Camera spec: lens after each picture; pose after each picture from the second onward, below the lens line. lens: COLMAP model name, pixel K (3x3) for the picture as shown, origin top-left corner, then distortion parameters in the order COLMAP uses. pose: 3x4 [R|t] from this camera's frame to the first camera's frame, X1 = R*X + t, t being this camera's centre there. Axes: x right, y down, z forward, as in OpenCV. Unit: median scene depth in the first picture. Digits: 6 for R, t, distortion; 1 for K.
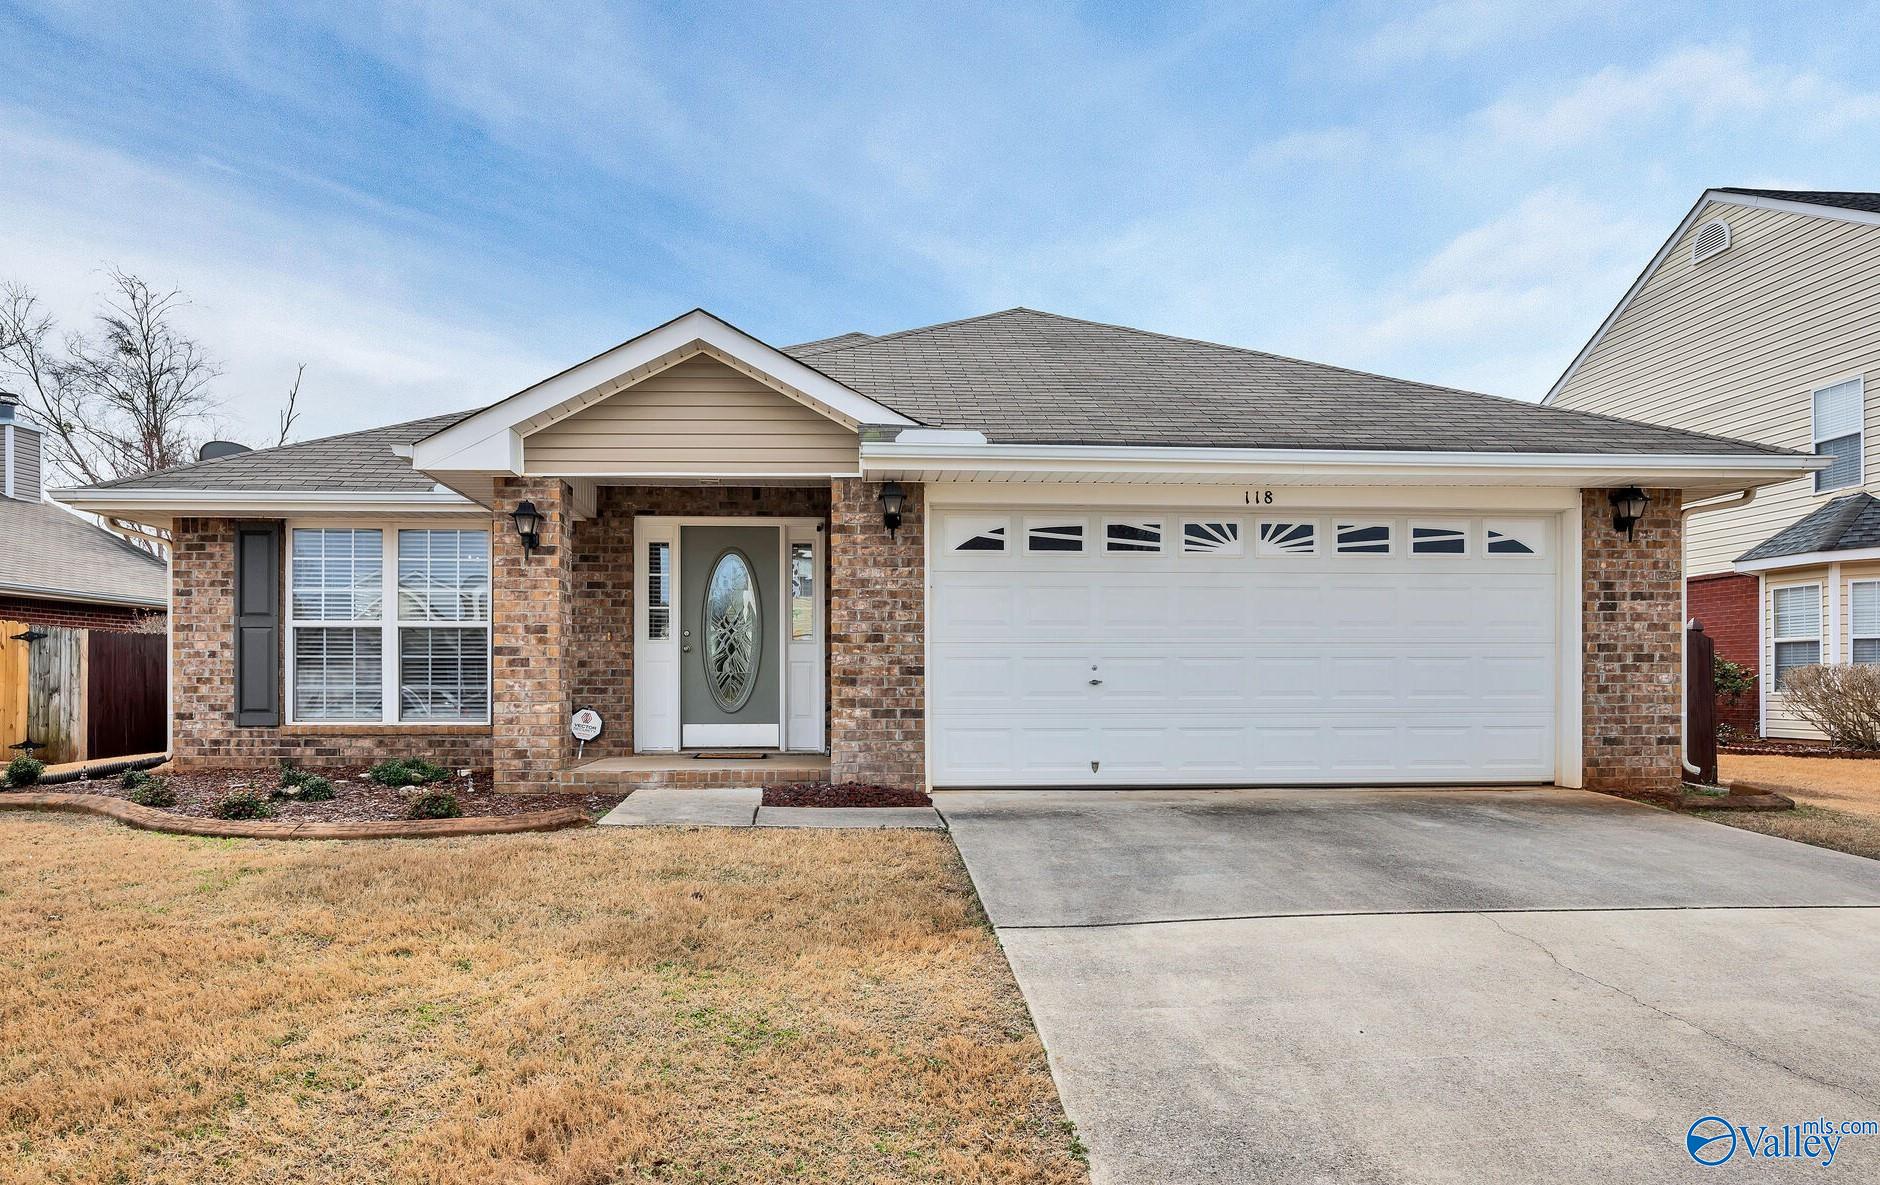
lens RADIAL K [[1195.4, 0, 903.2], [0, 1195.4, 678.8], [0, 0, 1]] dist [0.003285, 0.002199]
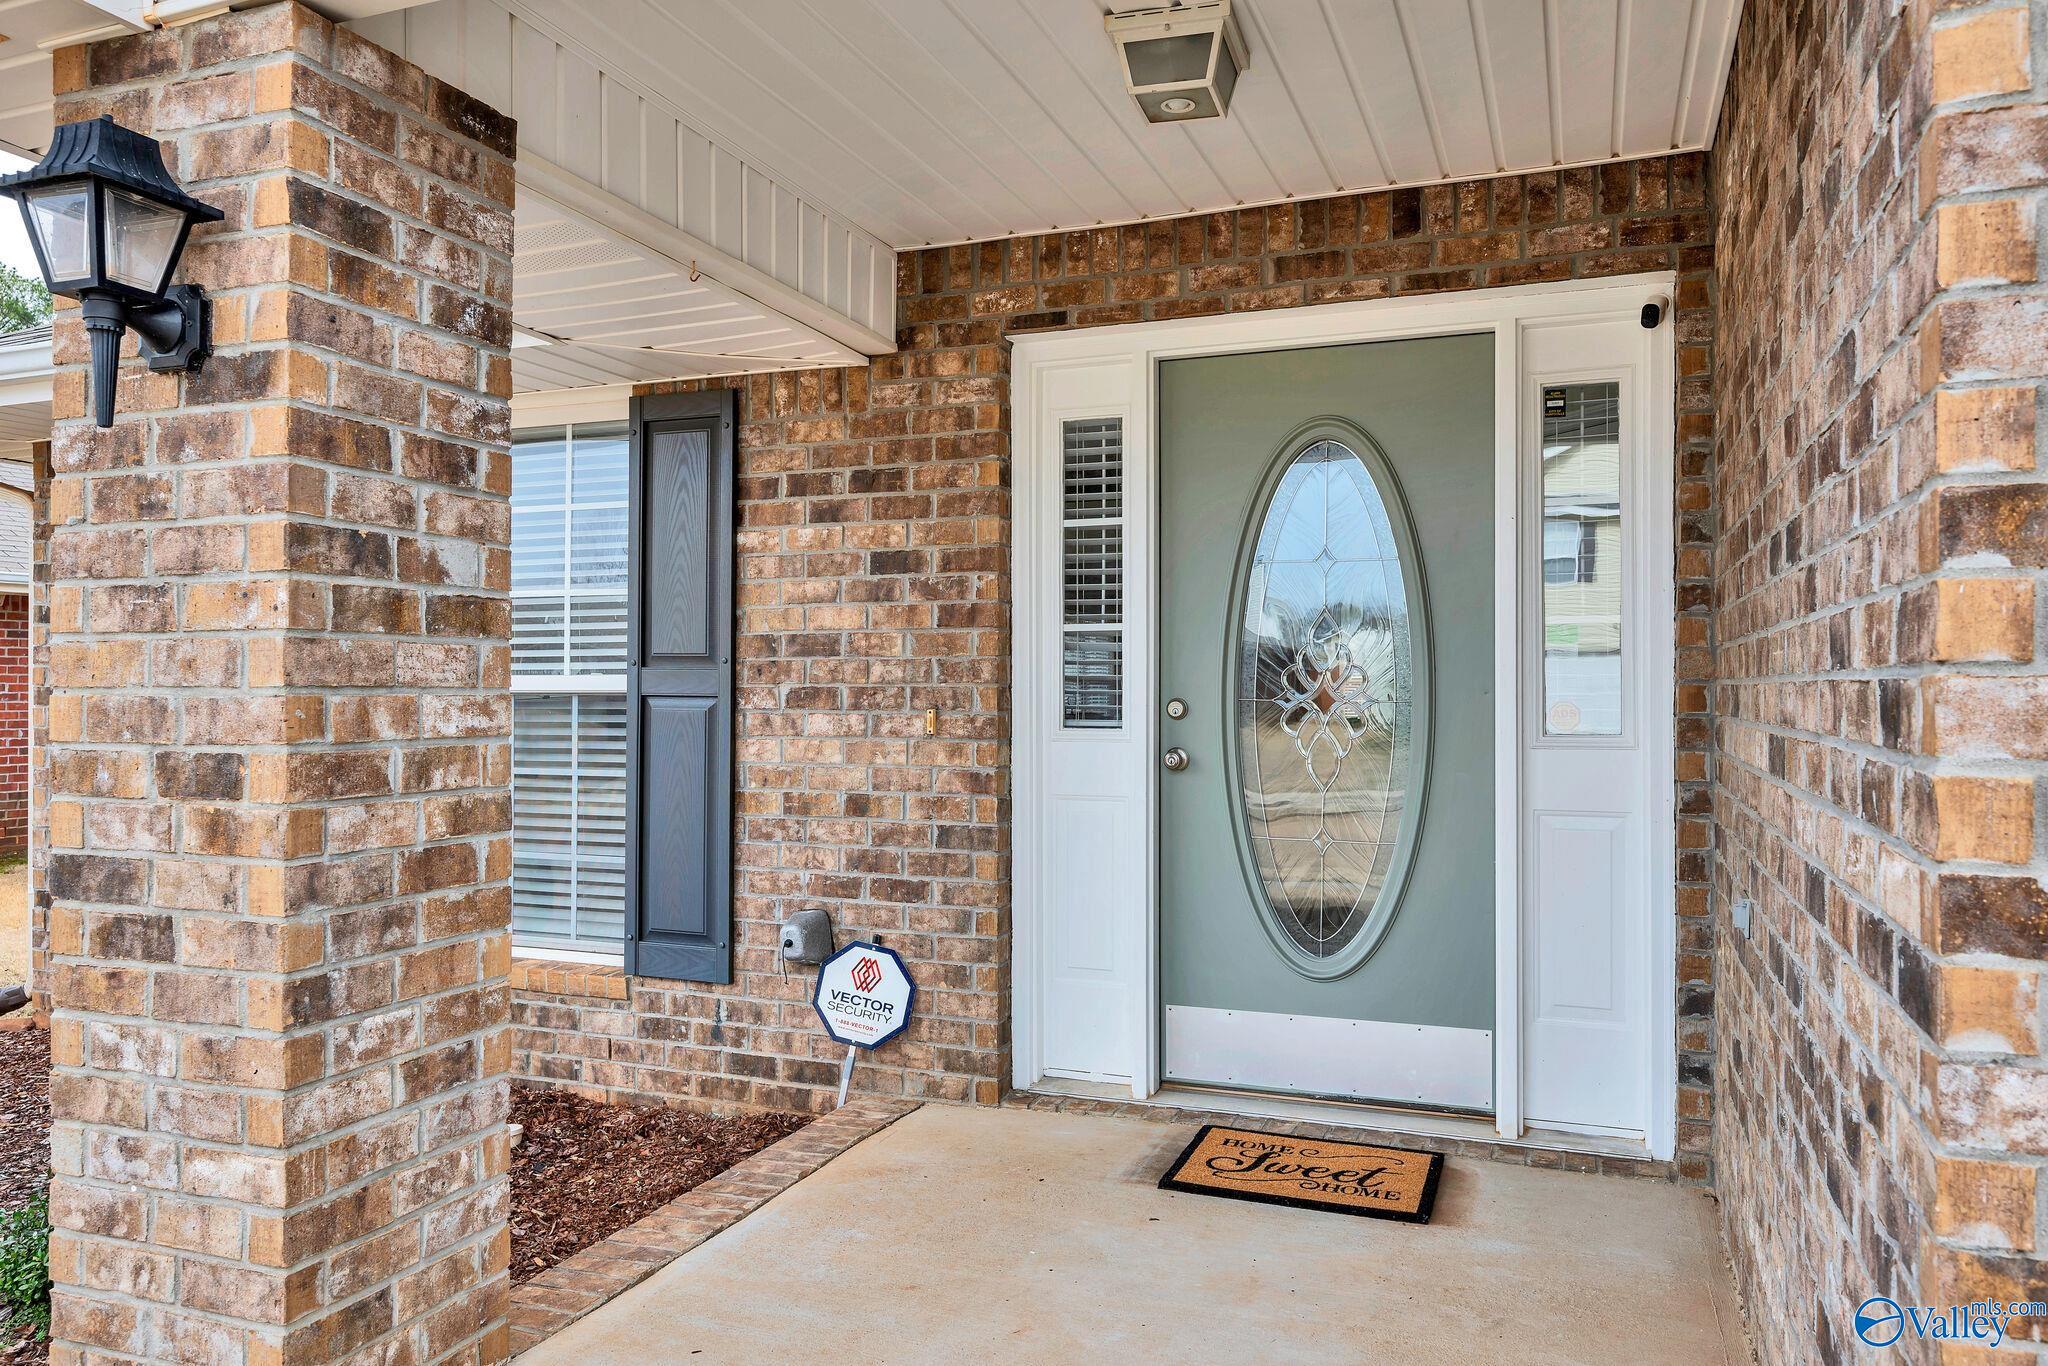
lens RADIAL K [[1405.0, 0, 1024.0], [0, 1405.0, 683.0], [0, 0, 1]] dist [0.001502, -0.000700]
pose [[0.906147, -0.000368, -0.422963, -0.067062], [-0.000681, 0.999997, -0.002329, -0.045835], [0.422962, 0.002398, 0.906144, 0.686080]]
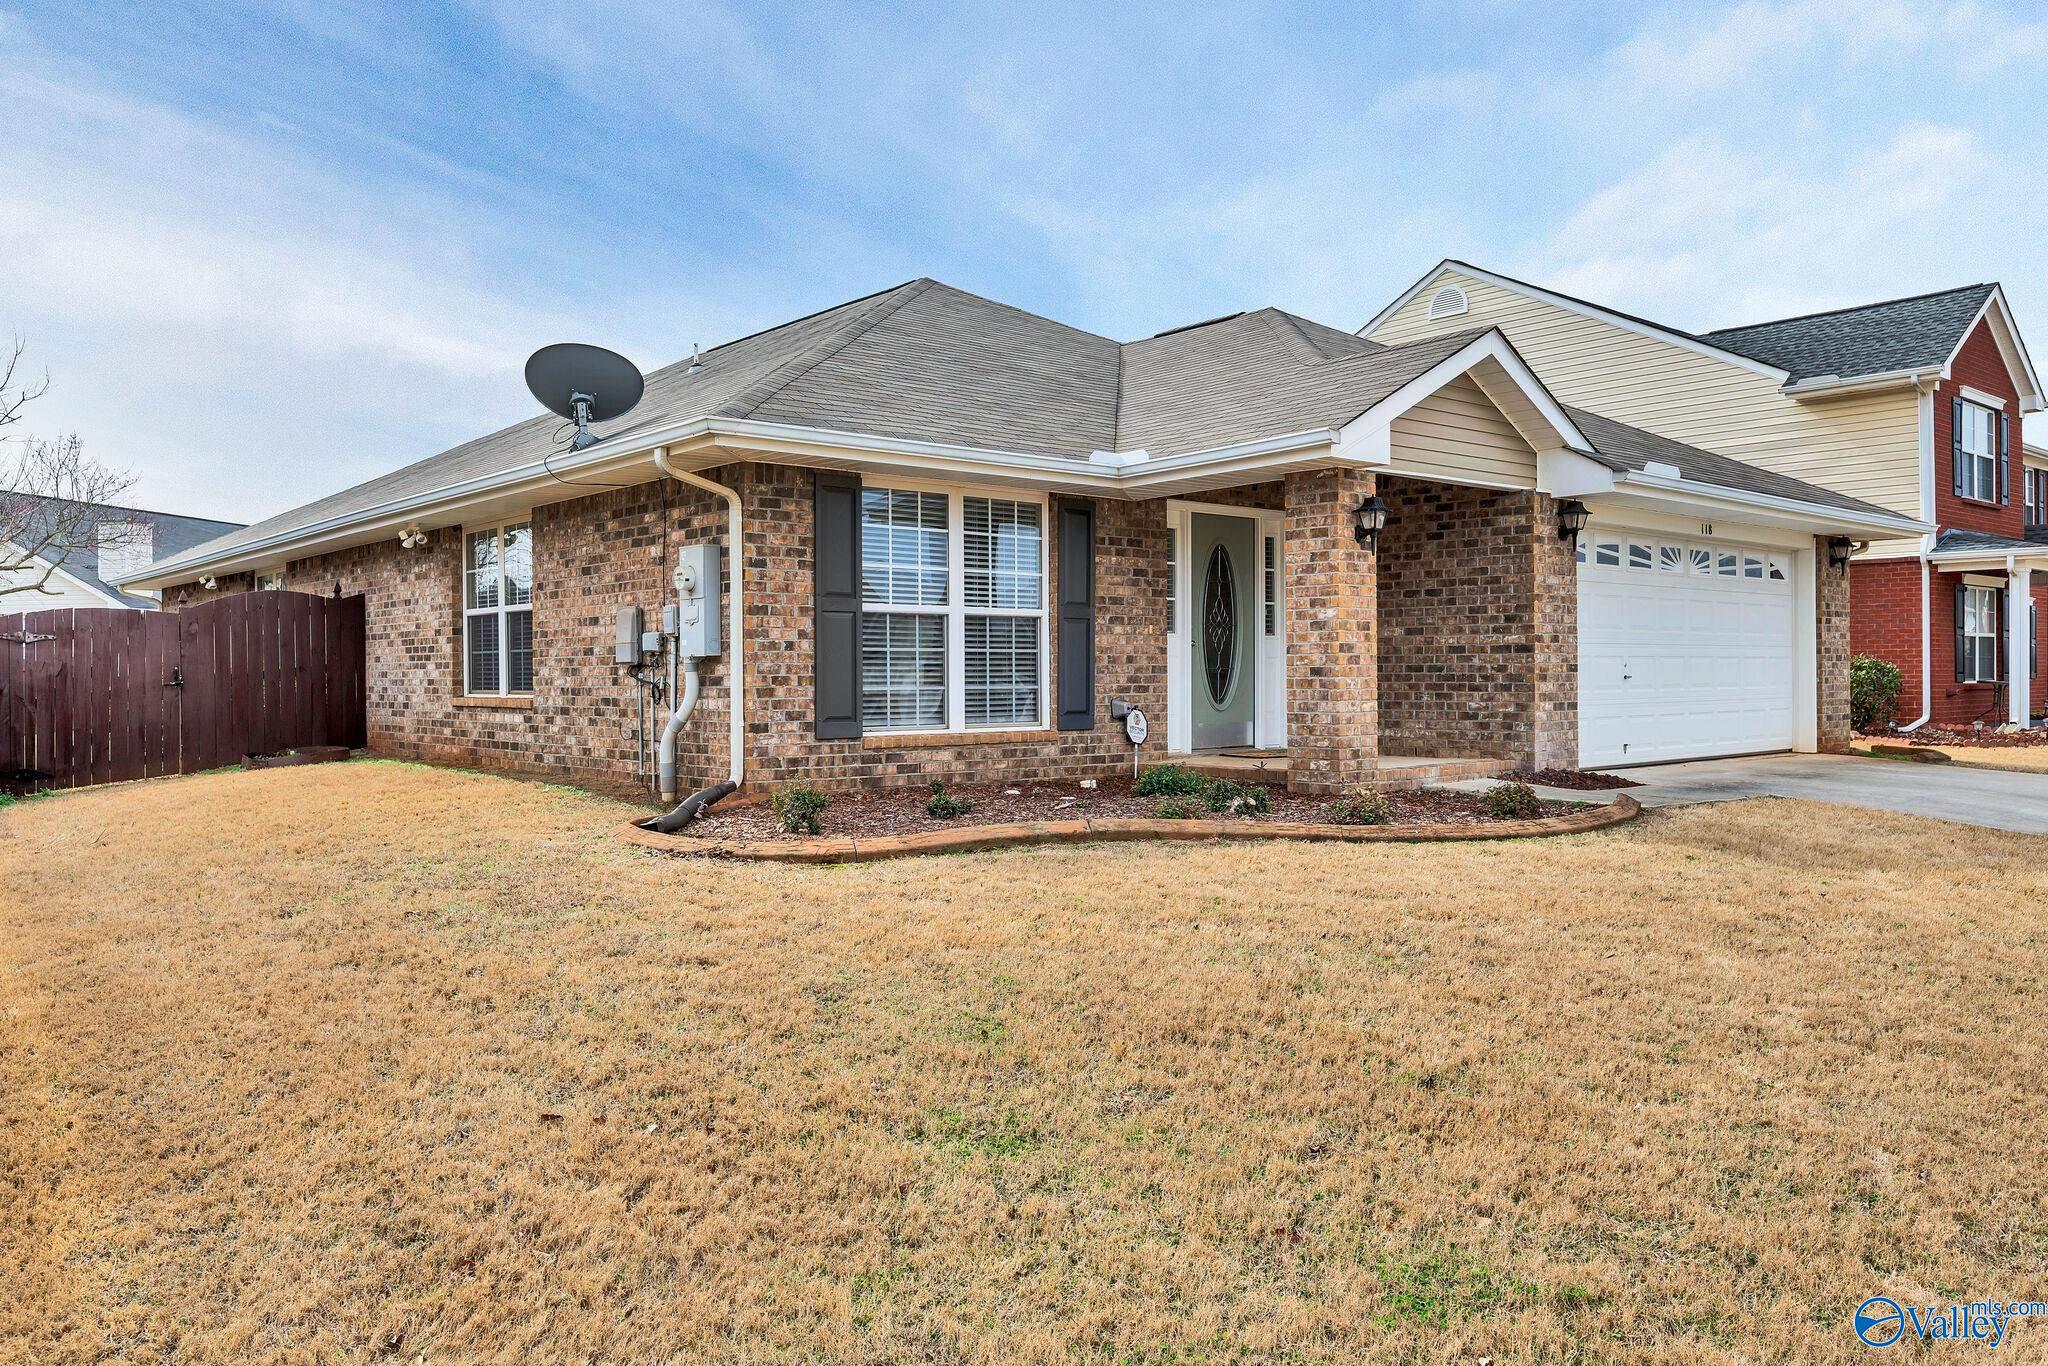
lens RADIAL K [[1458.2, 0, 1024.0], [0, 1458.2, 683.0], [0, 0, 1]] dist [0.000915, 0.001369]
pose [[0.802158, -0.007073, 0.597070, -1.008632], [0.002063, 0.999957, 0.009075, -0.004952], [-0.597108, -0.006048, 0.802138, 0.169225]]
